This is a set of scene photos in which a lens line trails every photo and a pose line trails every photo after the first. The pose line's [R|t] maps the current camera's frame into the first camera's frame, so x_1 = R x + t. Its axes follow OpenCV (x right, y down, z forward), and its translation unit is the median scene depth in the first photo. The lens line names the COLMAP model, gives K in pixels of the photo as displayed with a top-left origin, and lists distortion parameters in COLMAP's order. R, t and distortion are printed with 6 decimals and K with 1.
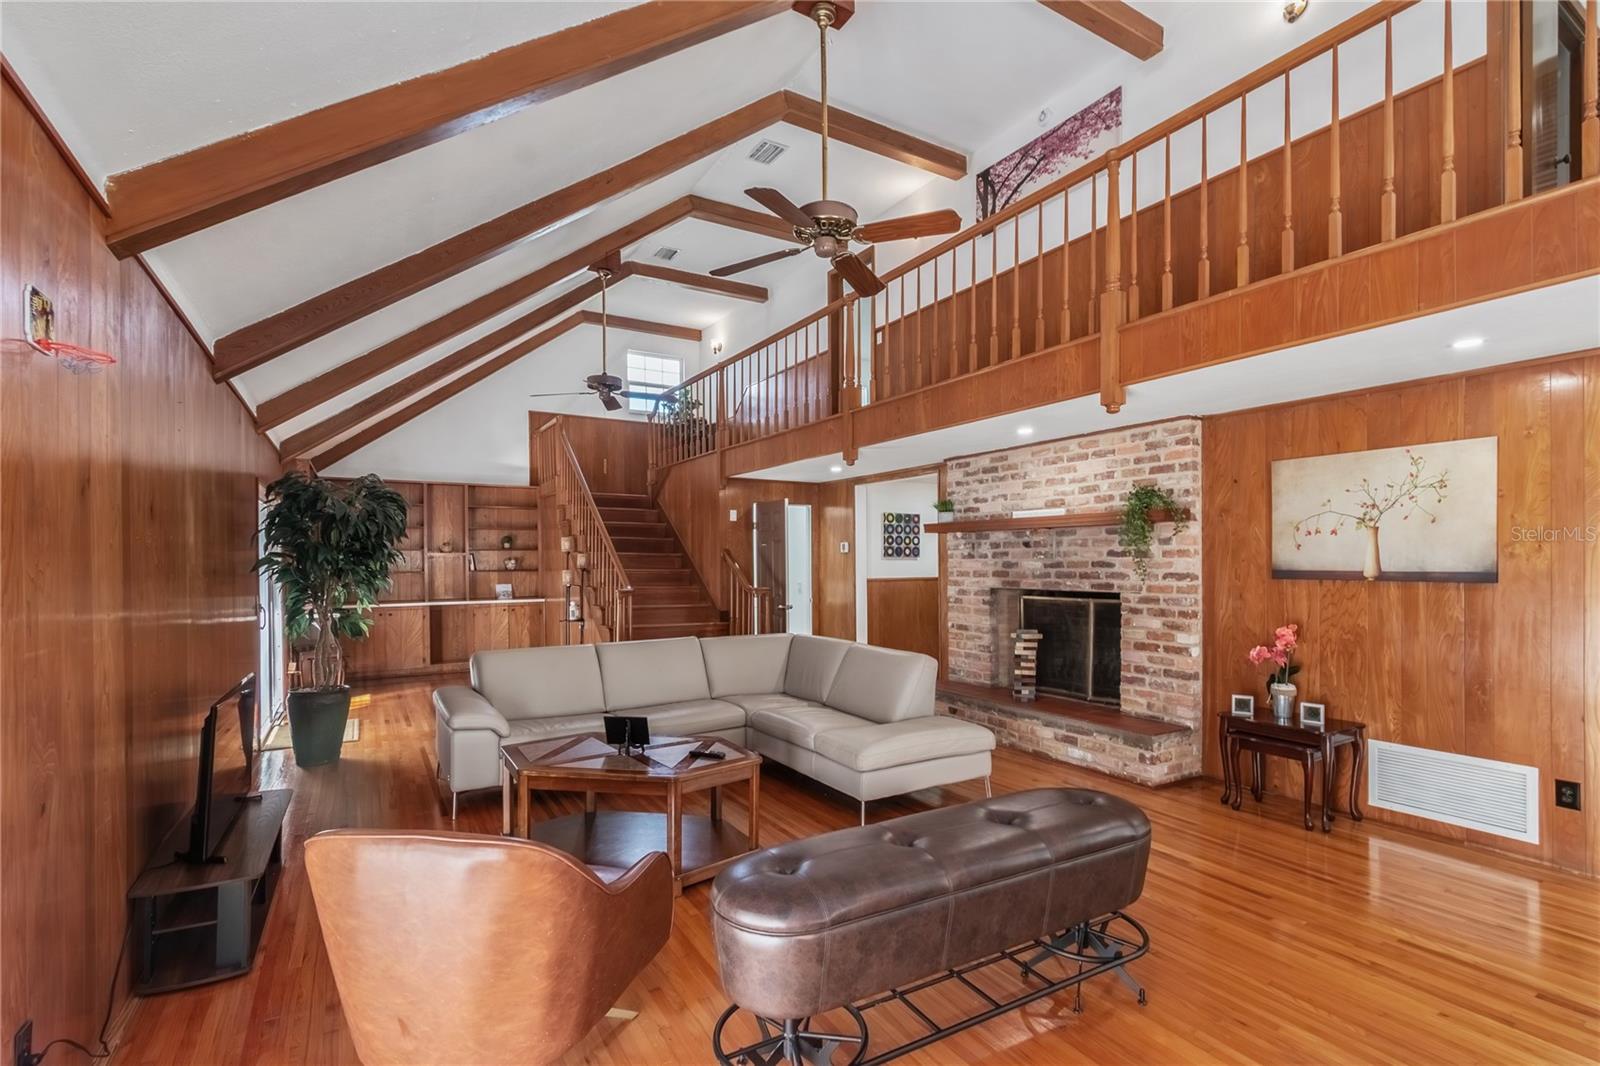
lens RADIAL K [[712.5, 0, 815.4], [0, 712.5, 569.9], [0, 0, 1]] dist [-0.002733, -0.000621]
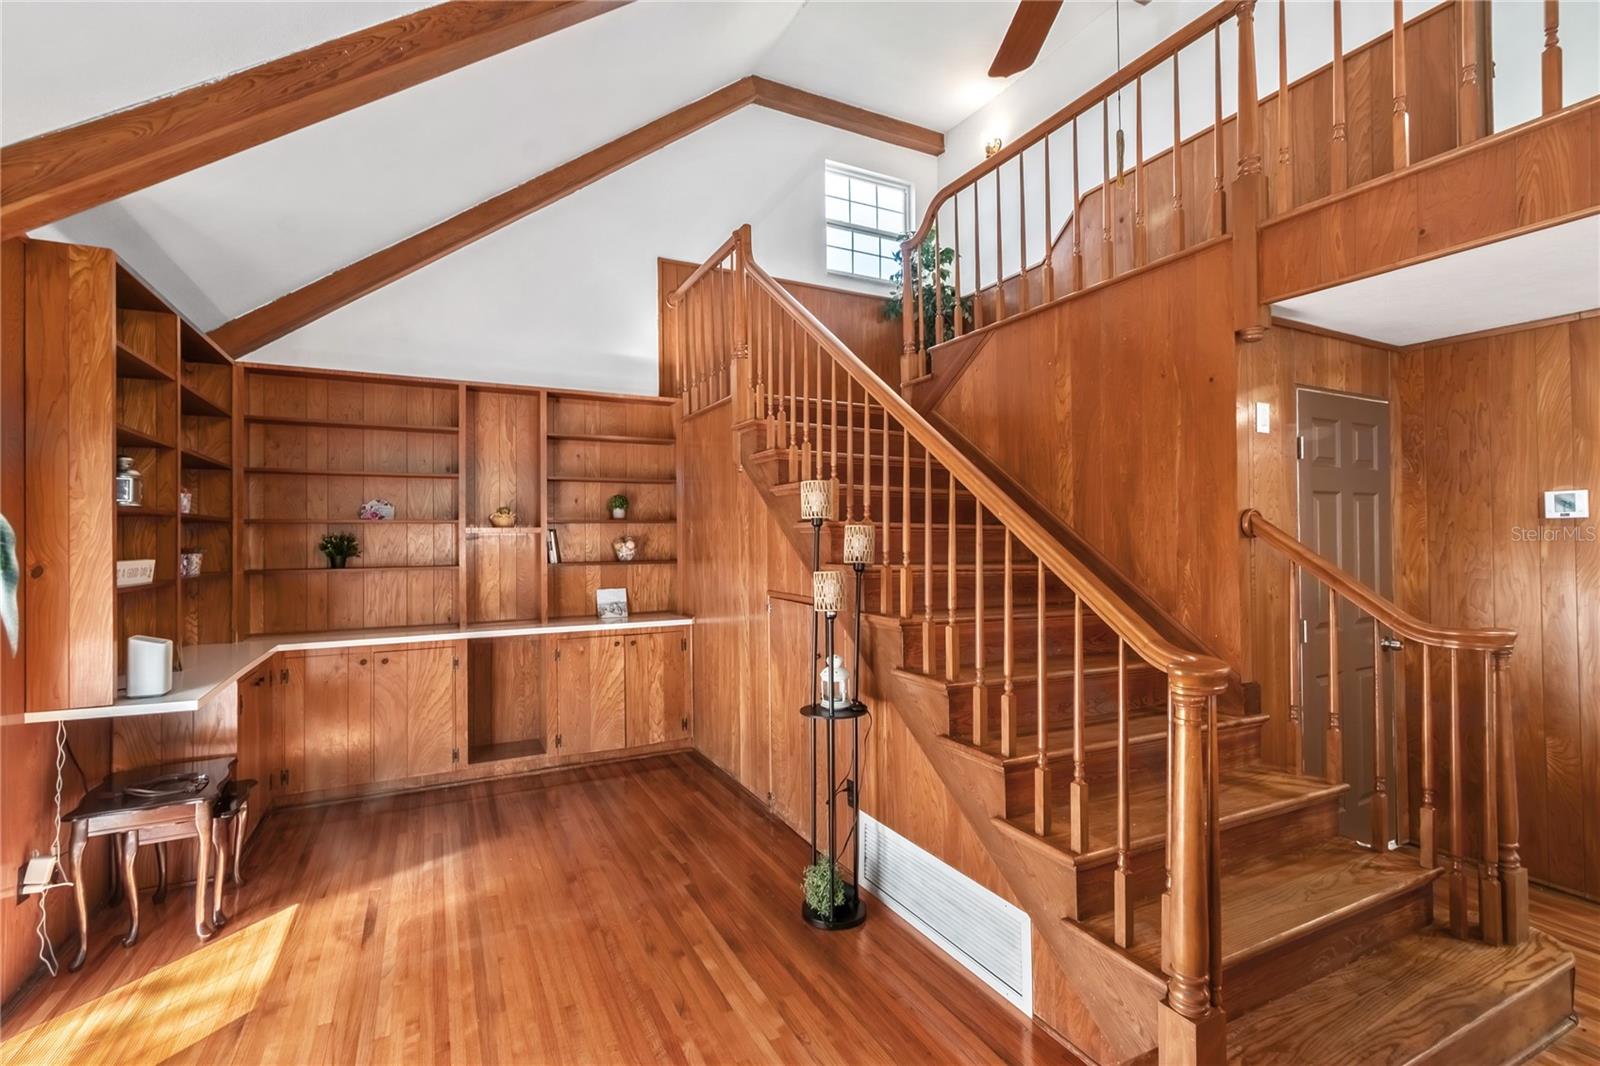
lens RADIAL K [[712.5, 0, 809.0], [0, 712.5, 532.2], [0, 0, 1]] dist [-0.002733, -0.000621]
pose [[0.996710, -0.004971, -0.080892, -0.260363], [0.003034, 0.999706, -0.024053, -0.008117], [0.080988, 0.023729, 0.996433, 0.511446]]
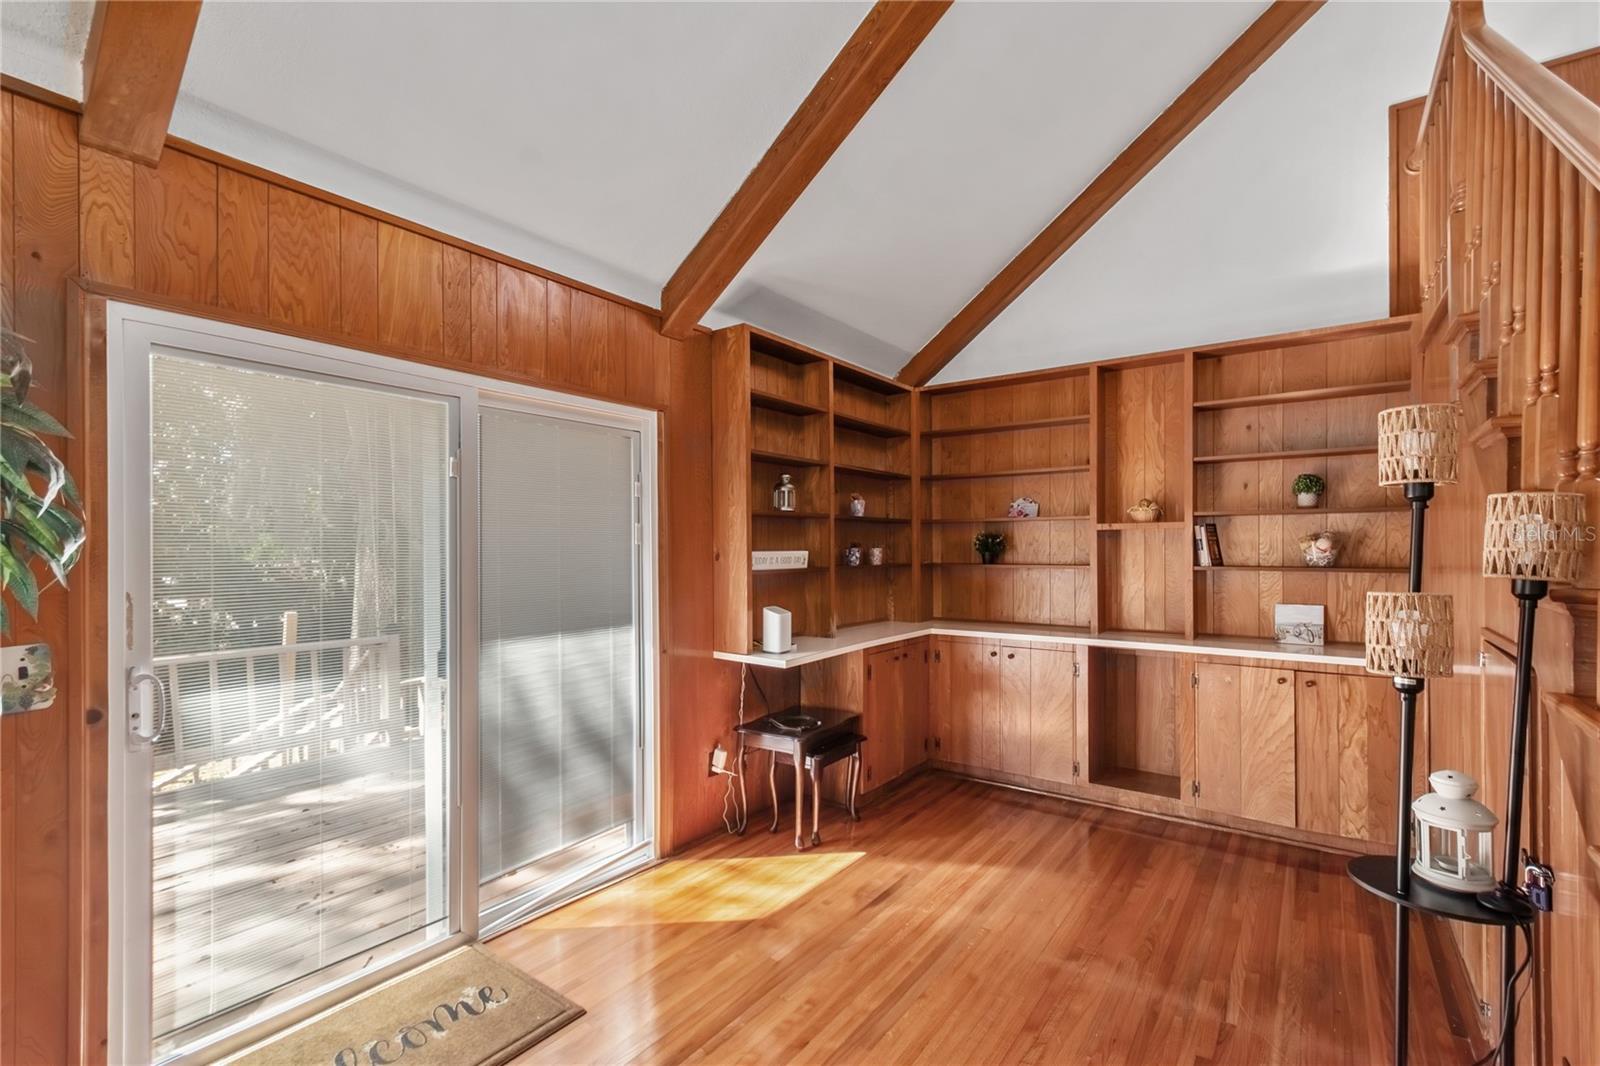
lens RADIAL K [[712.5, 0, 808.9], [0, 712.5, 552.2], [0, 0, 1]] dist [-0.002733, -0.000621]
pose [[0.370181, 0.010868, -0.928896, -0.192980], [-0.013003, 0.999894, 0.006517, -0.006566], [0.928869, 0.009666, 0.370283, 0.639855]]
